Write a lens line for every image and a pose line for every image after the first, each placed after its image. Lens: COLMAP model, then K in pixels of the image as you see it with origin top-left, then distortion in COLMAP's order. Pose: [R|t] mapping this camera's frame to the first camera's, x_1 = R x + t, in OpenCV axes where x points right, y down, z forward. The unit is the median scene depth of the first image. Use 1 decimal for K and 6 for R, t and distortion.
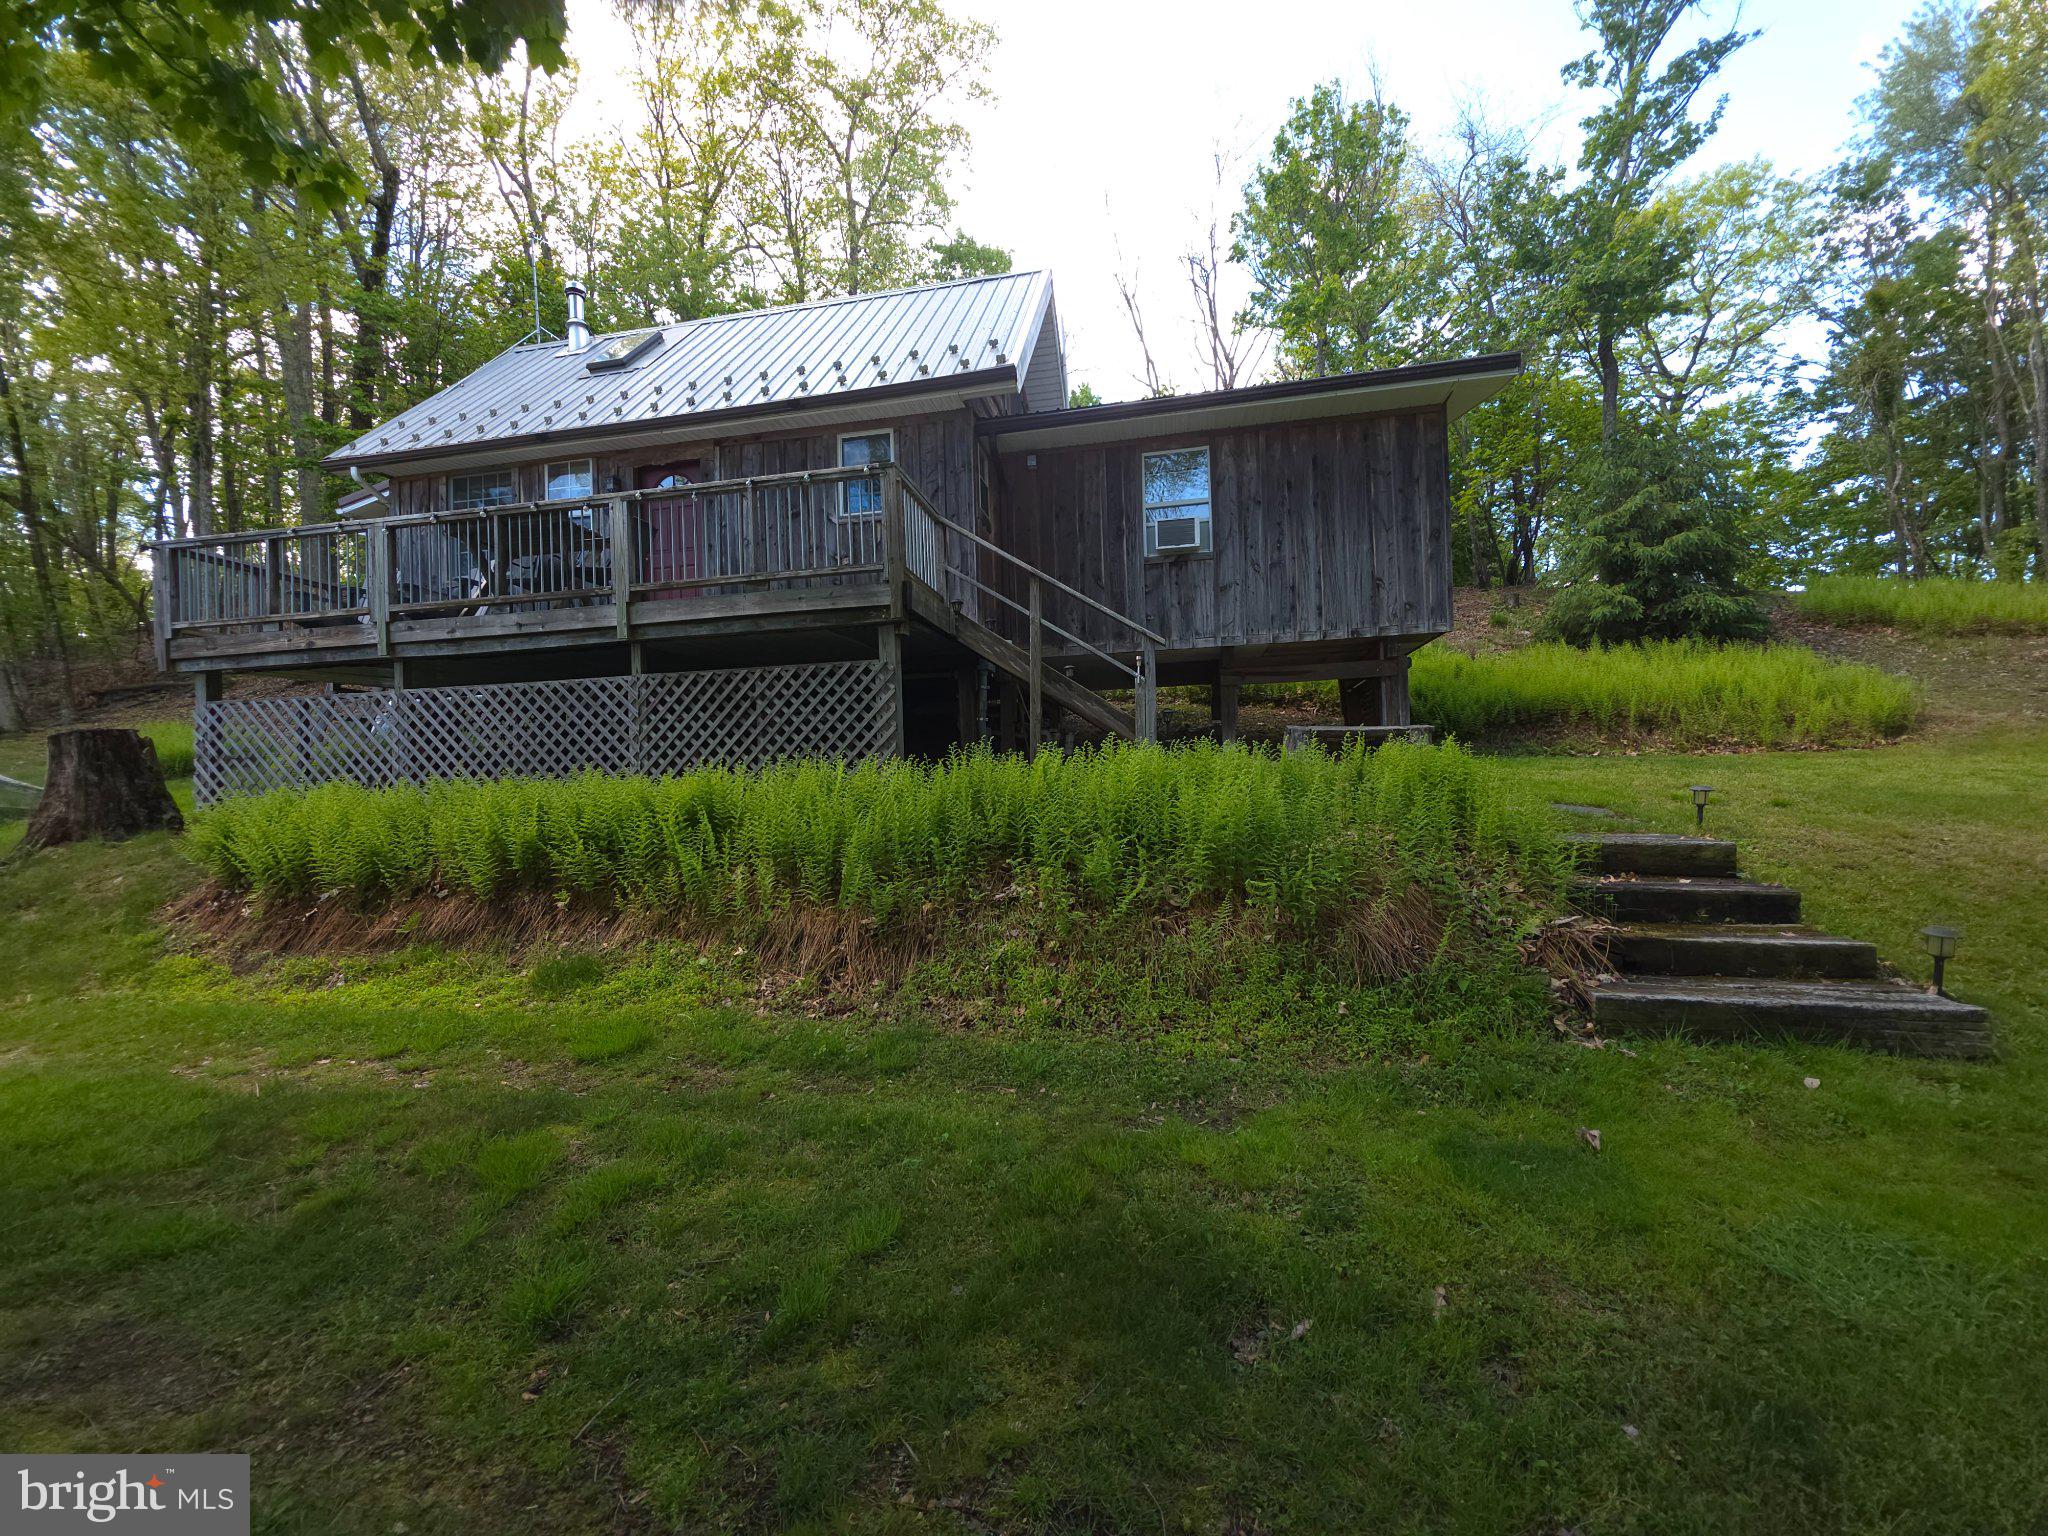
lens RADIAL K [[811.9, 0, 1024.0], [0, 811.9, 768.0], [0, 0, 1]] dist [0.016387, -0.010282]
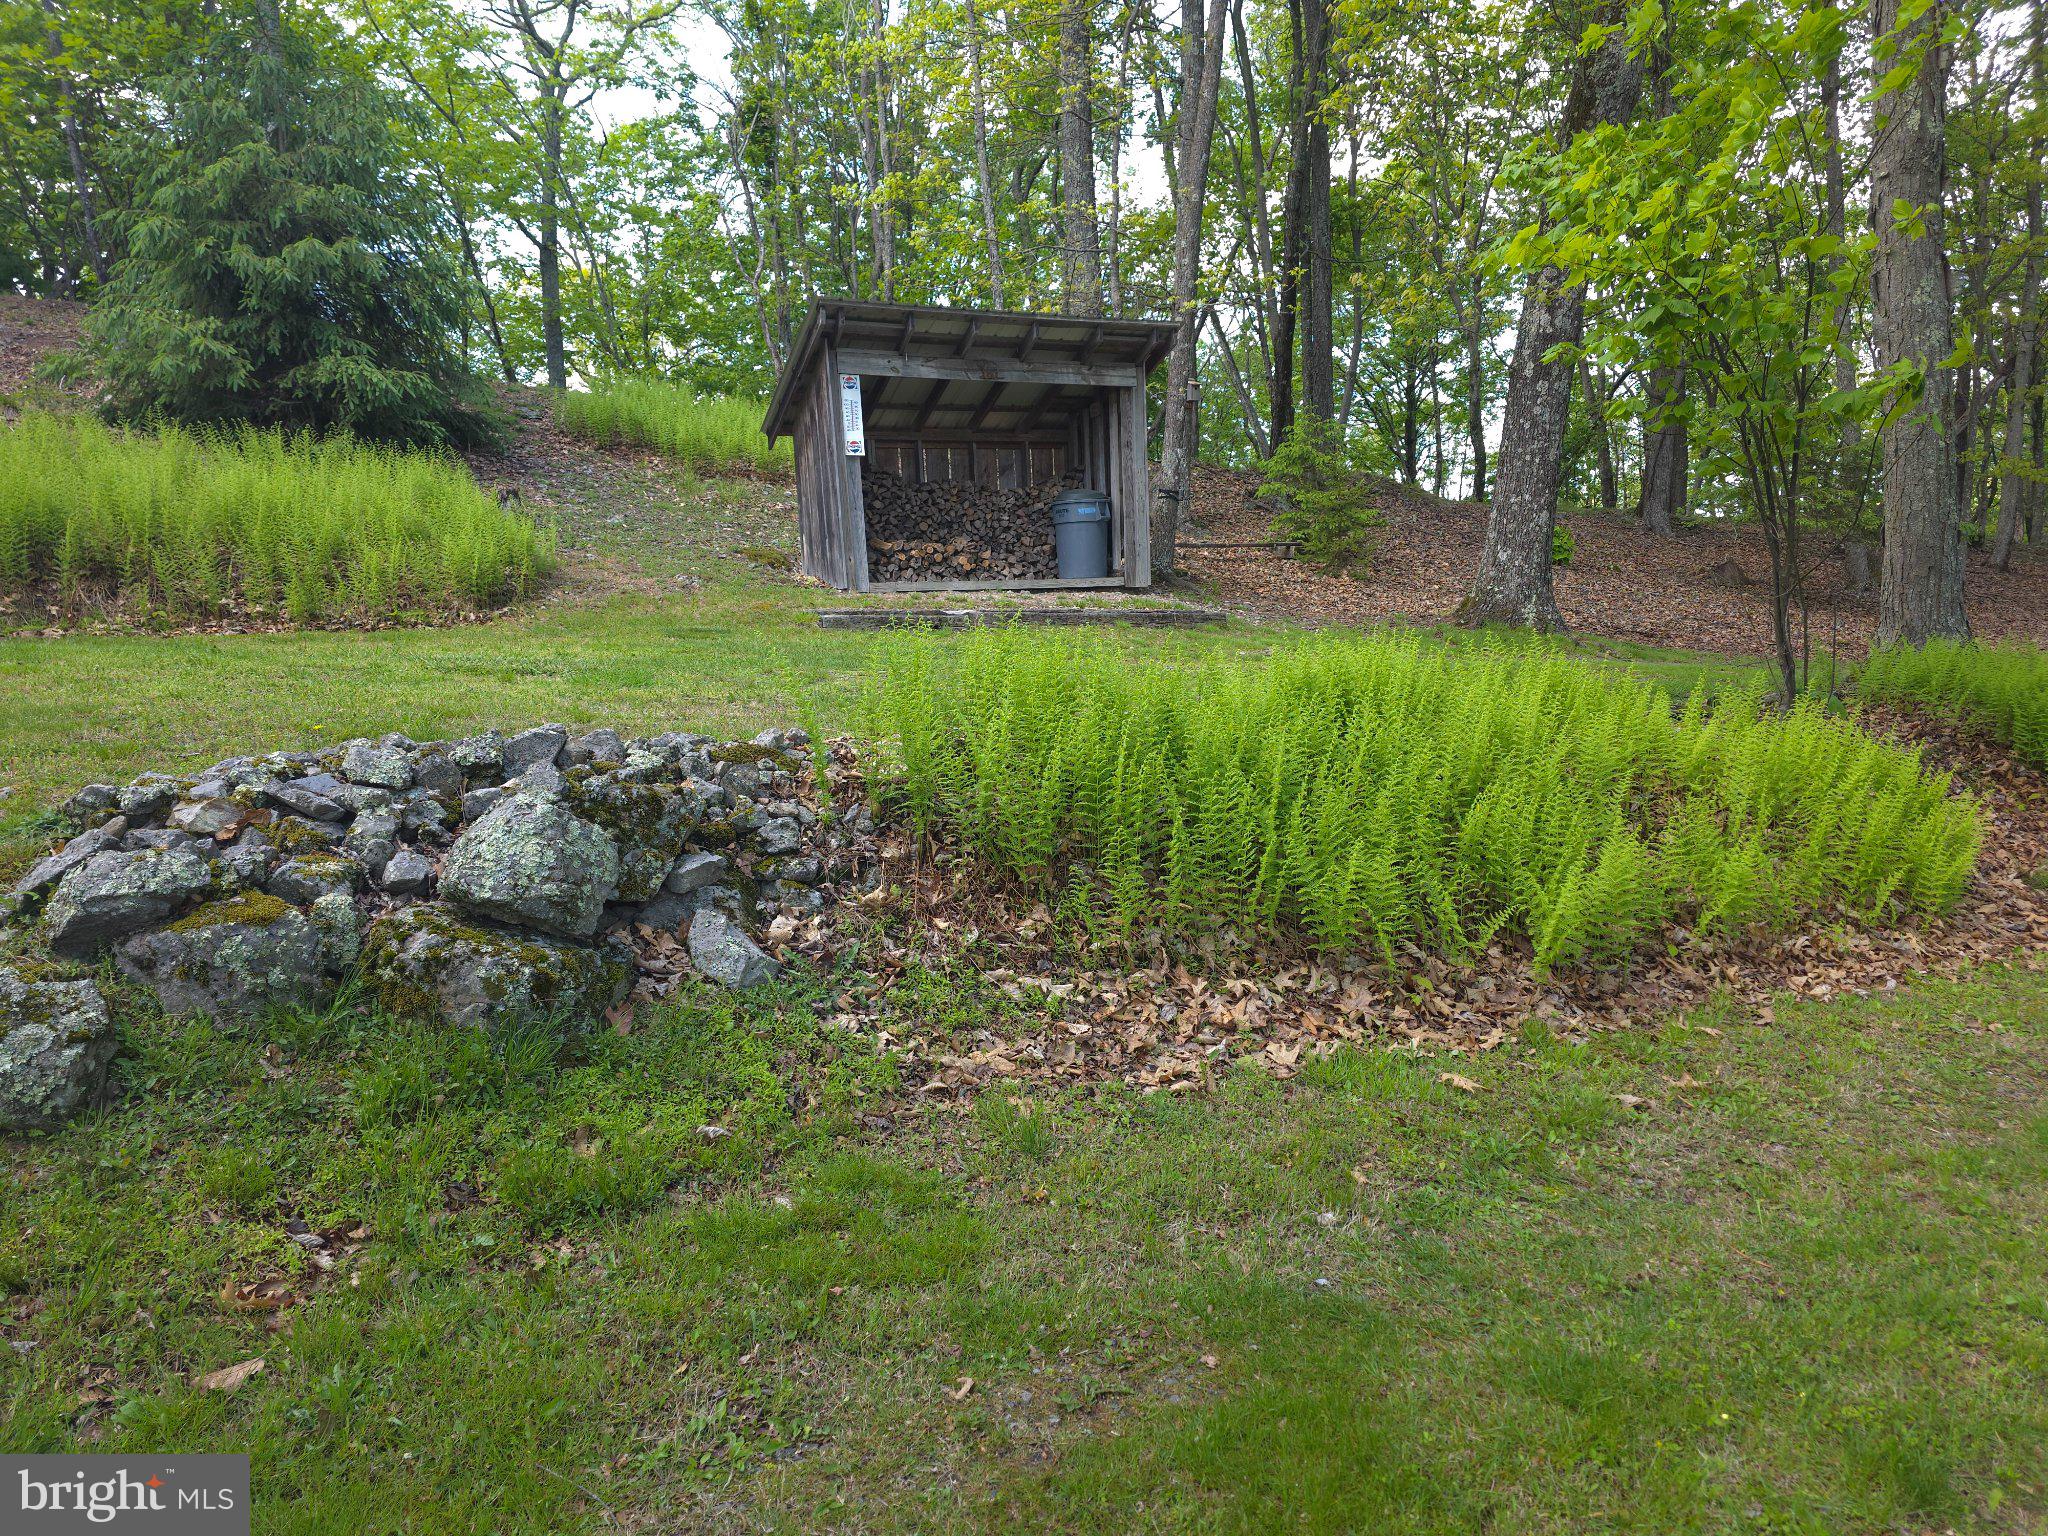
lens RADIAL K [[1336.9, 0, 1031.0], [0, 1336.9, 775.3], [0, 0, 1]] dist [0.039063, -0.023325]
pose [[0.657551, -0.075141, 0.749654, 0.401490], [0.018644, 0.996332, 0.083514, 0.007638], [-0.753179, -0.040938, 0.656540, 0.008665]]
